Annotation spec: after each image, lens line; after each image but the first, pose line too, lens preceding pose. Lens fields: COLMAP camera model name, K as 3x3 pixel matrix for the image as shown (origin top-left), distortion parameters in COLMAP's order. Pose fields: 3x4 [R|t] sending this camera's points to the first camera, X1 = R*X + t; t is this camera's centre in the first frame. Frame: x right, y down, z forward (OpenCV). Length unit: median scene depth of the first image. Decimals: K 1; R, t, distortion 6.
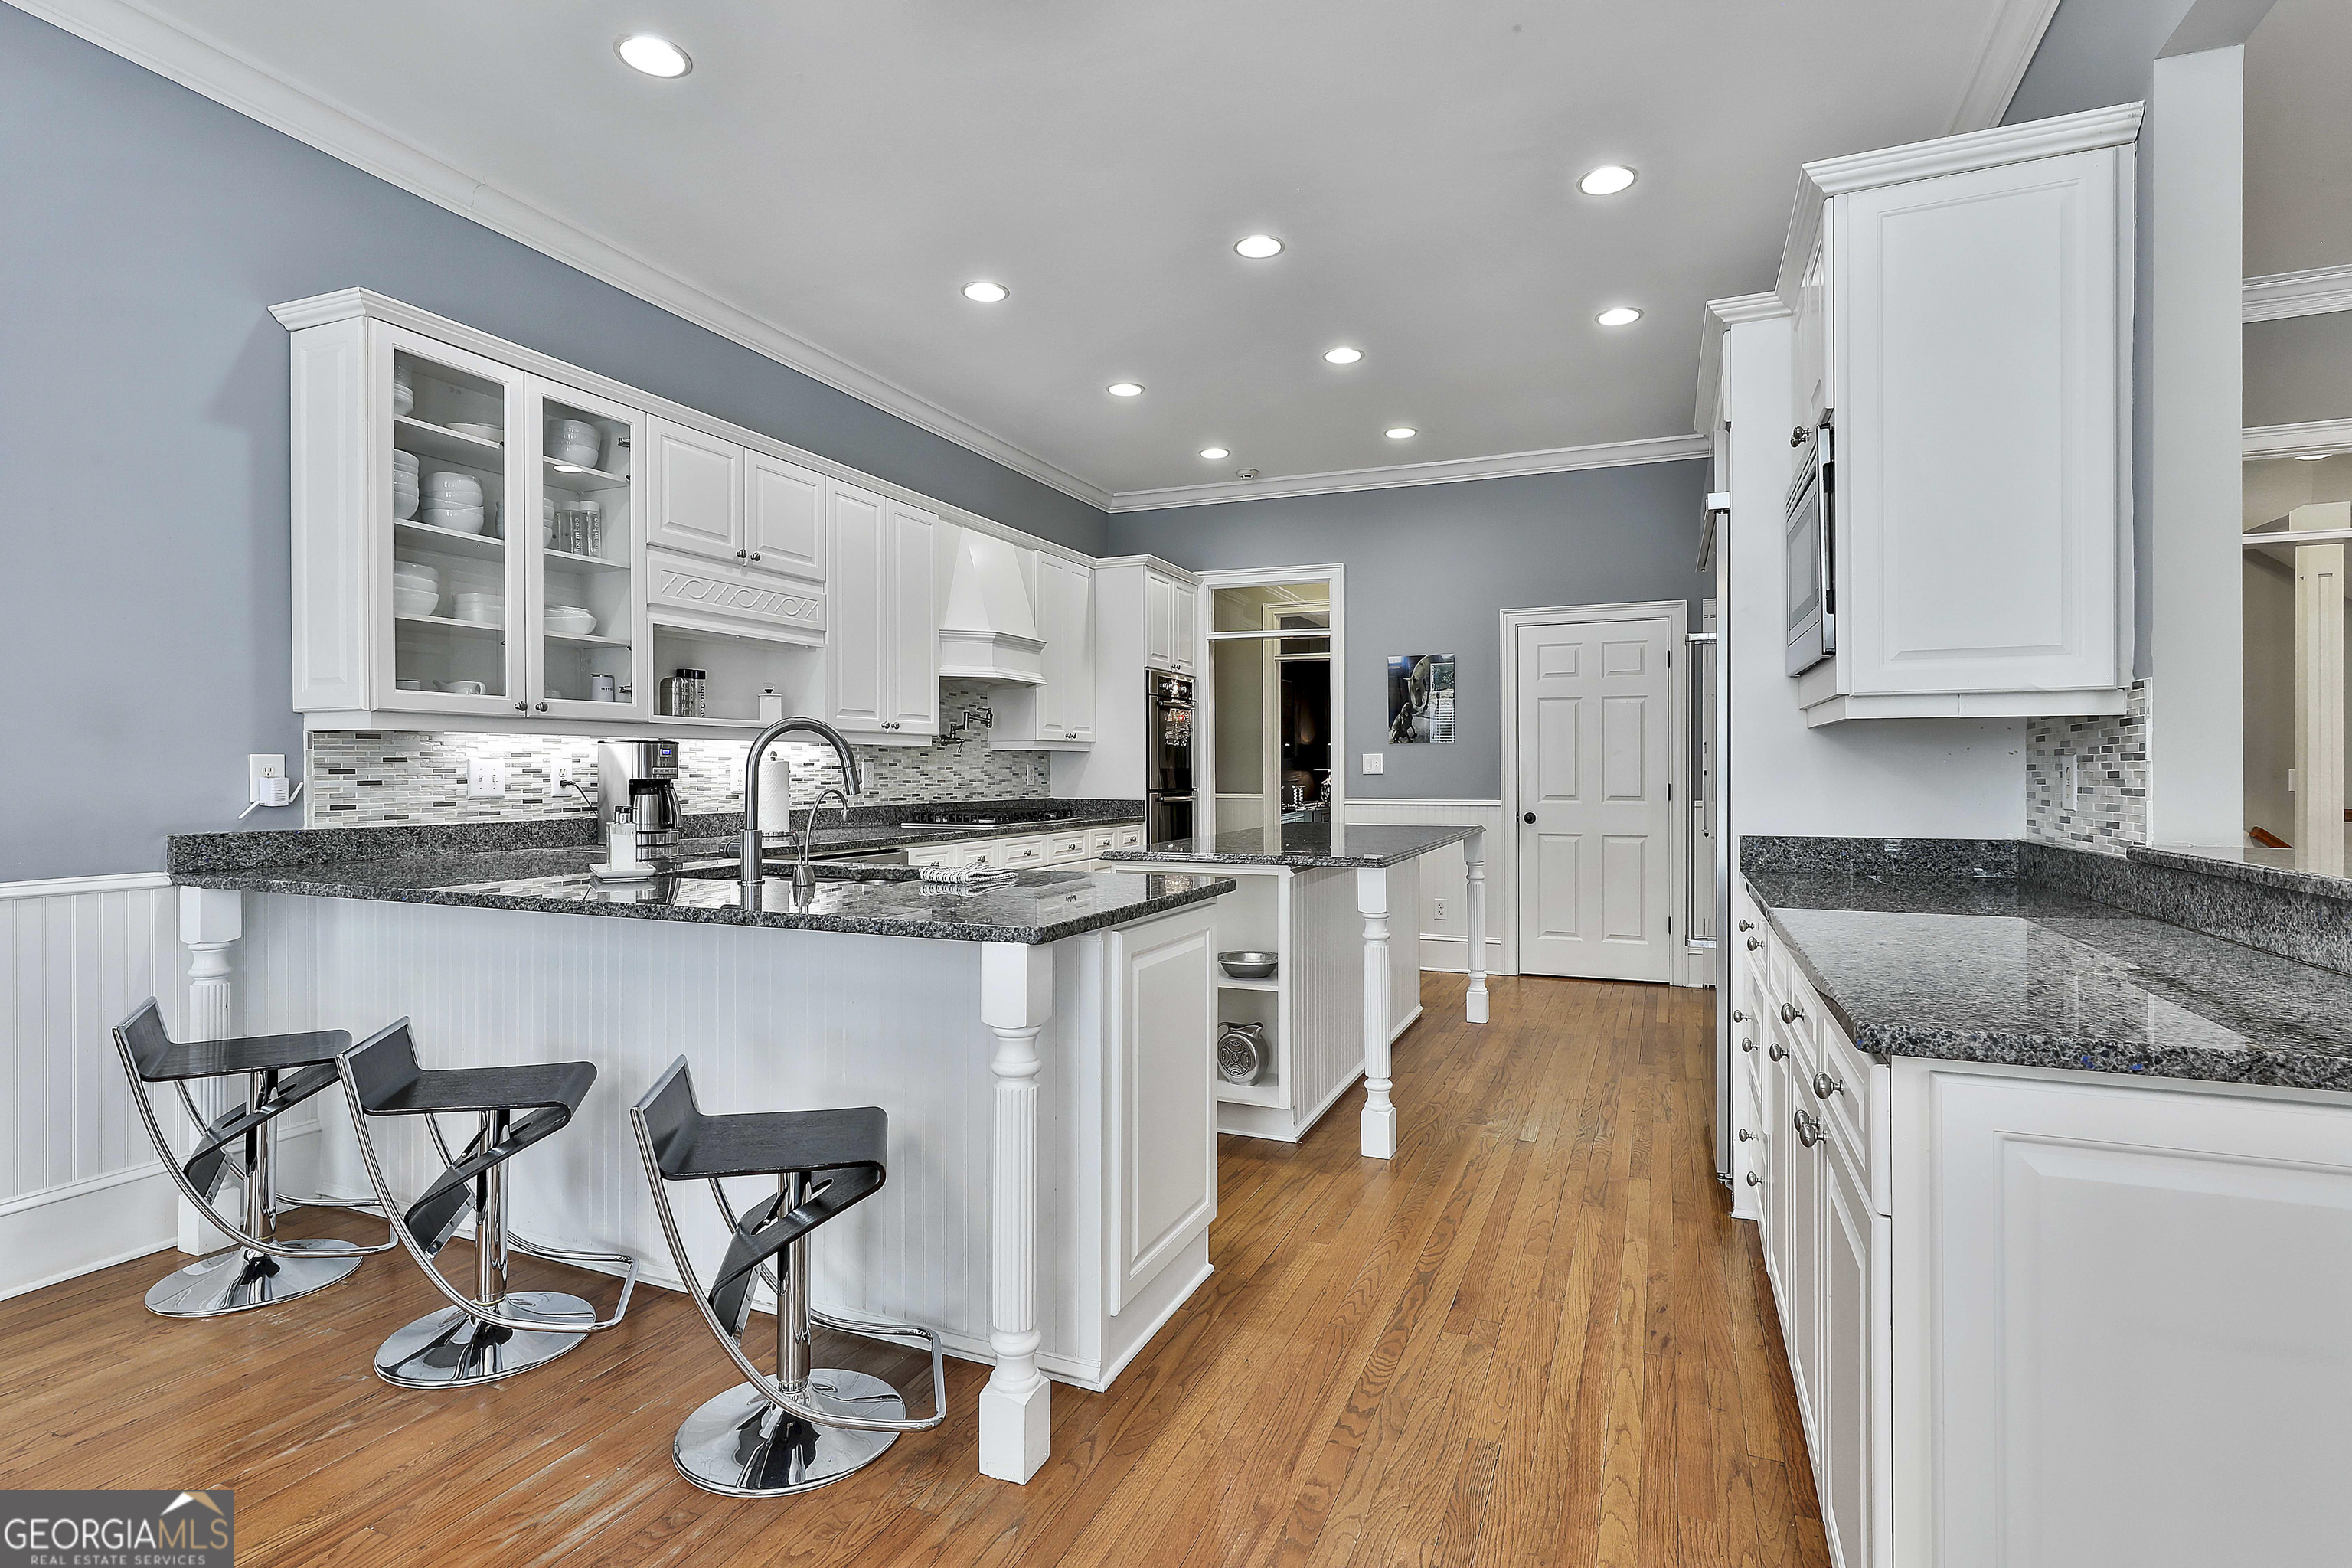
lens RADIAL K [[1157.7, 0, 1165.6], [0, 1157.7, 776.8], [0, 0, 1]] dist [-0.001204, -0.000023]
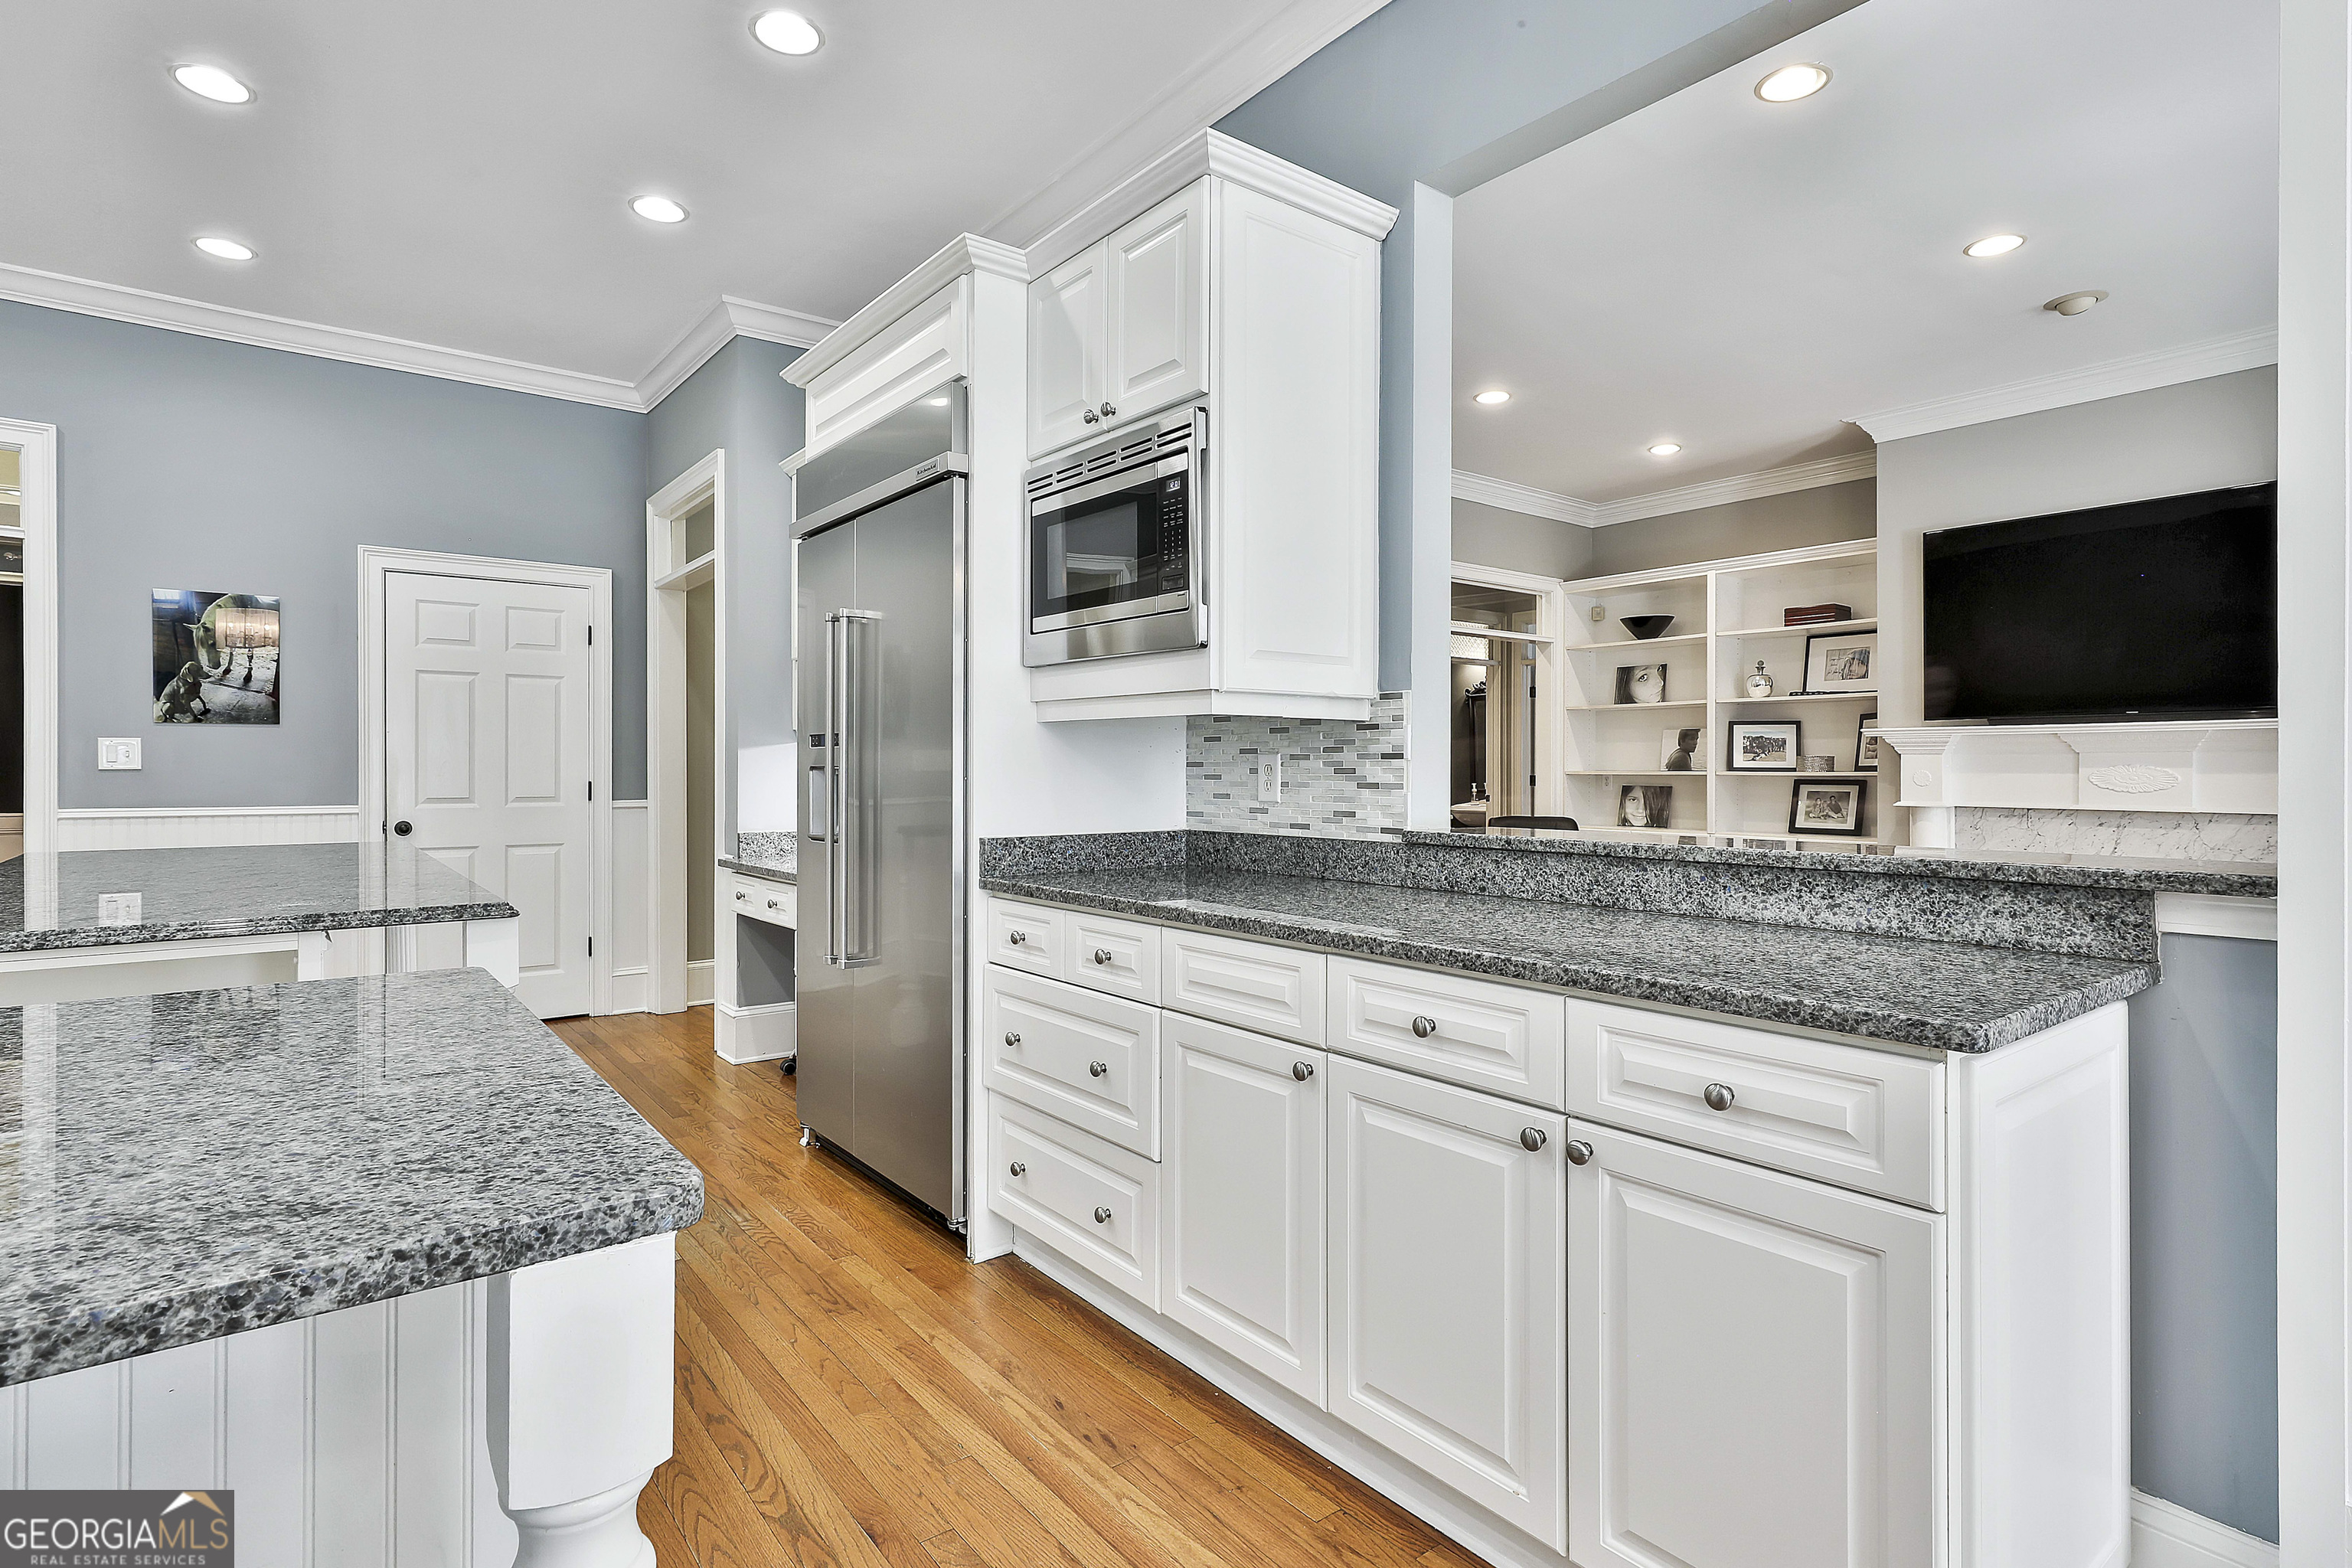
lens RADIAL K [[1169.5, 0, 1167.8], [0, 1169.5, 773.3], [0, 0, 1]] dist [-0.000680, 0.000536]
pose [[0.488852, -0.001027, 0.872366, -0.212442], [0.000968, 0.999999, 0.000634, -0.000350], [-0.872366, 0.000535, 0.488853, 0.396165]]
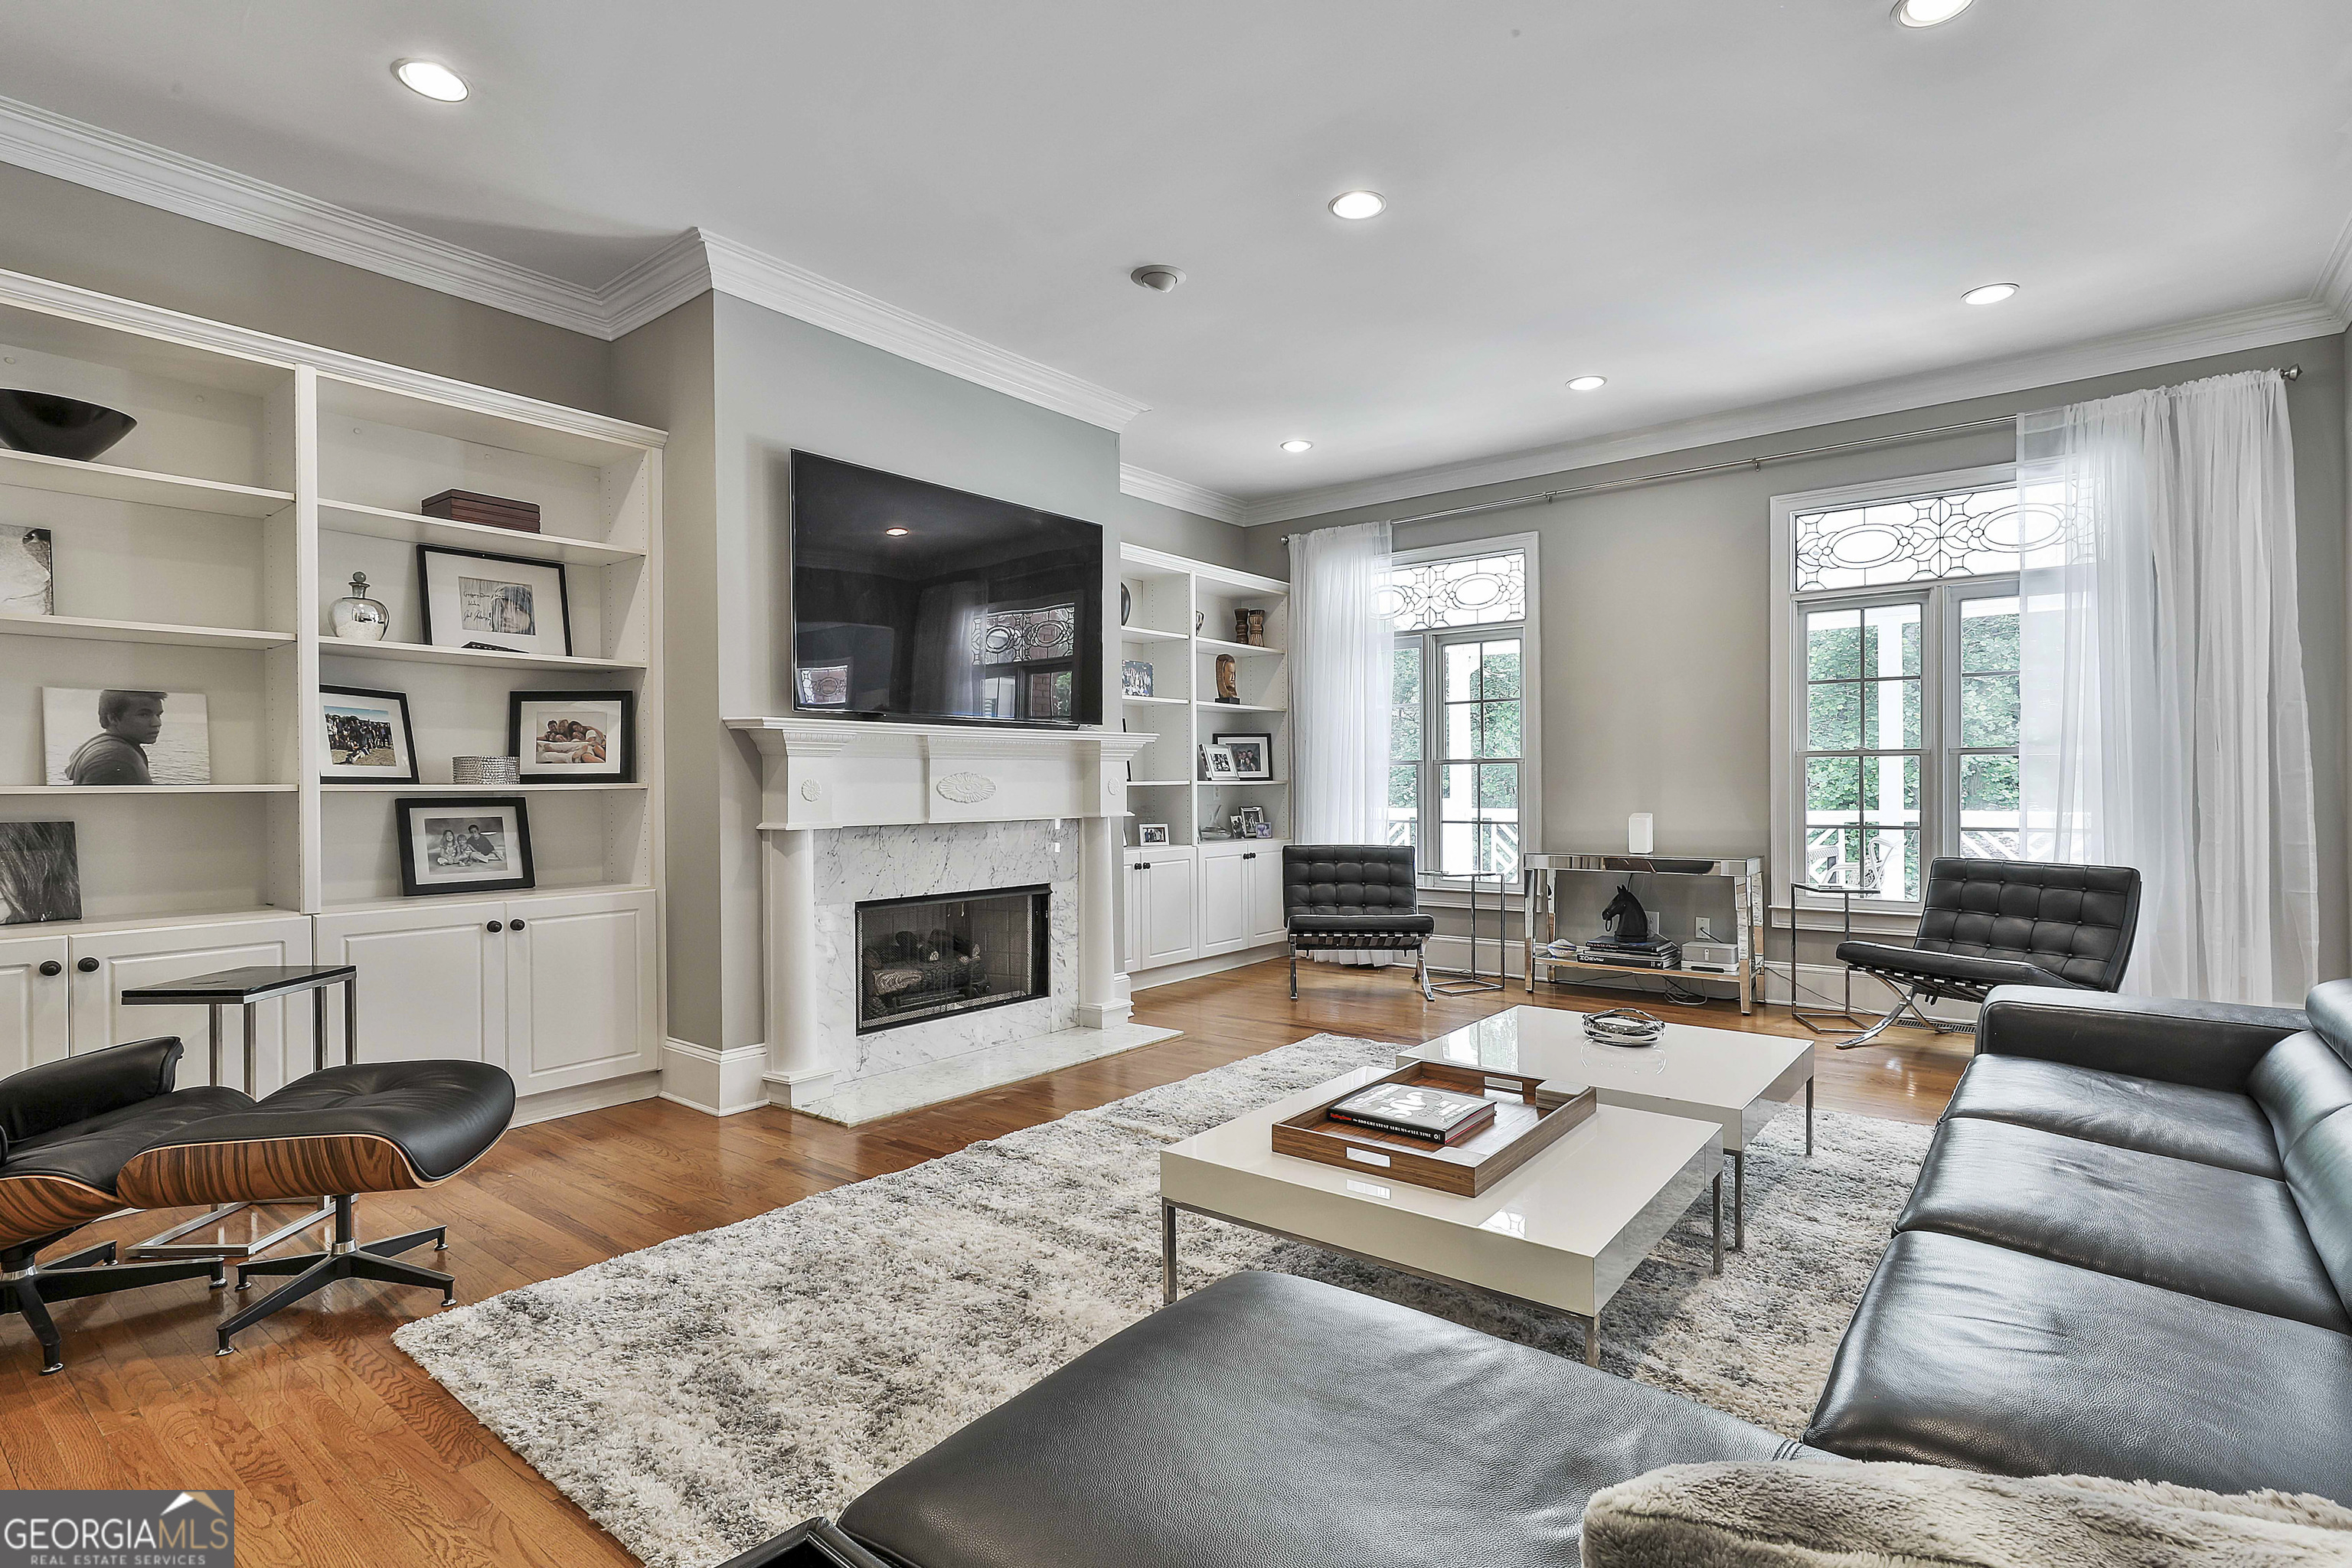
lens RADIAL K [[1148.0, 0, 1159.4], [0, 1148.0, 785.0], [0, 0, 1]] dist [-0.001179, -0.000135]
pose [[-0.962921, 0.007595, 0.269676, 1.175119], [0.009272, 0.999945, 0.004944, 0.000922], [-0.269624, 0.007261, -0.962938, 1.357704]]
